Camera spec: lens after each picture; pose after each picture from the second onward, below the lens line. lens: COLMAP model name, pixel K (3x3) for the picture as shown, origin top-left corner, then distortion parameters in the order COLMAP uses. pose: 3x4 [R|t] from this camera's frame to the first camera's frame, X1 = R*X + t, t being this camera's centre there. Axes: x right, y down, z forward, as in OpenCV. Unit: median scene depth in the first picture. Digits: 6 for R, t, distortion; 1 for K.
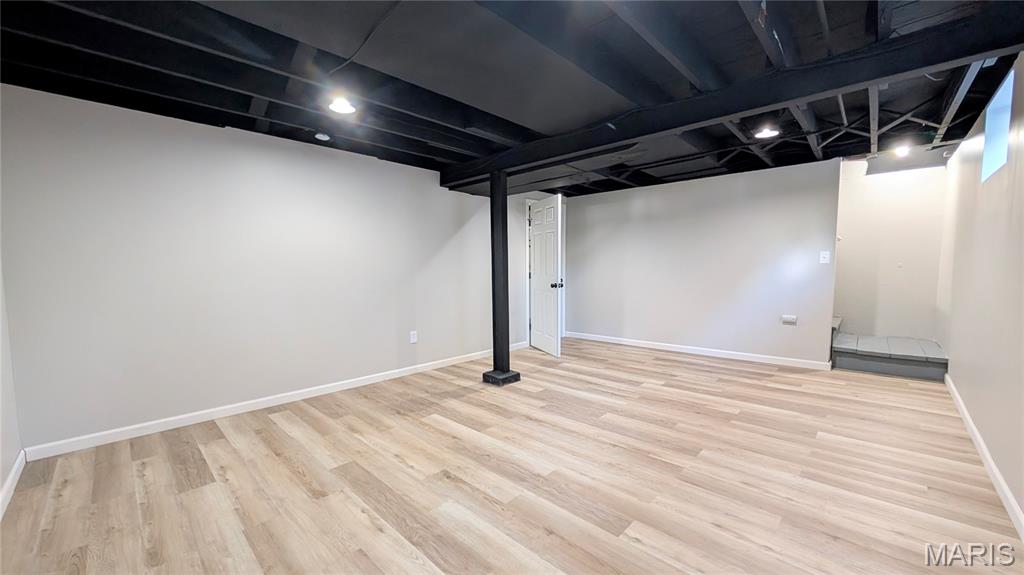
lens RADIAL K [[389.7, 0, 513.7], [0, 389.7, 290.2], [0, 0, 1]] dist [0.000400, -0.000114]
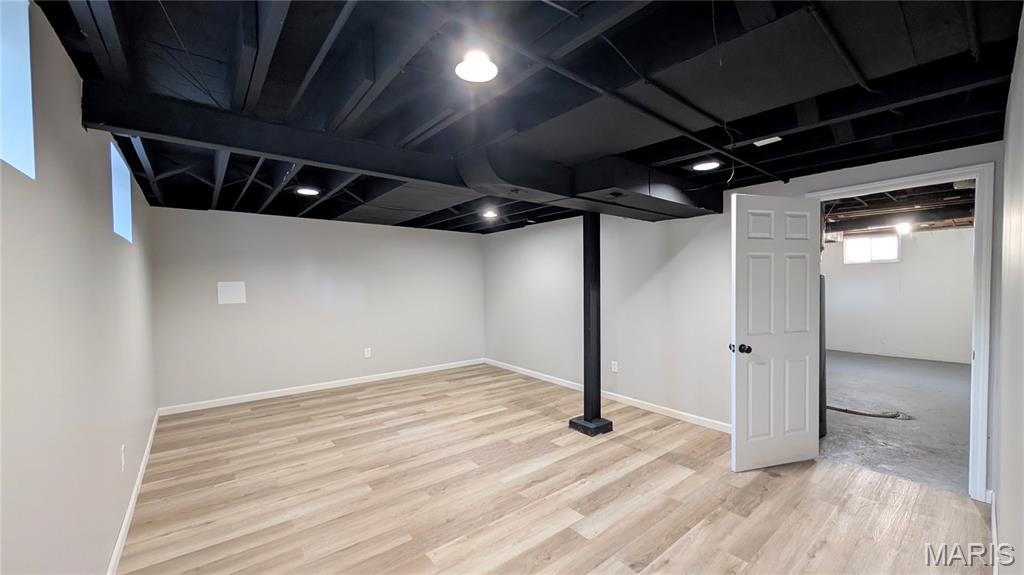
lens RADIAL K [[389.7, 0, 513.7], [0, 389.7, 290.2], [0, 0, 1]] dist [0.000400, -0.000114]
pose [[-0.131530, 0.033648, -0.990741, 1.213519], [-0.056323, 0.997556, 0.041357, -0.173950], [0.989711, 0.061241, -0.129314, 1.217513]]
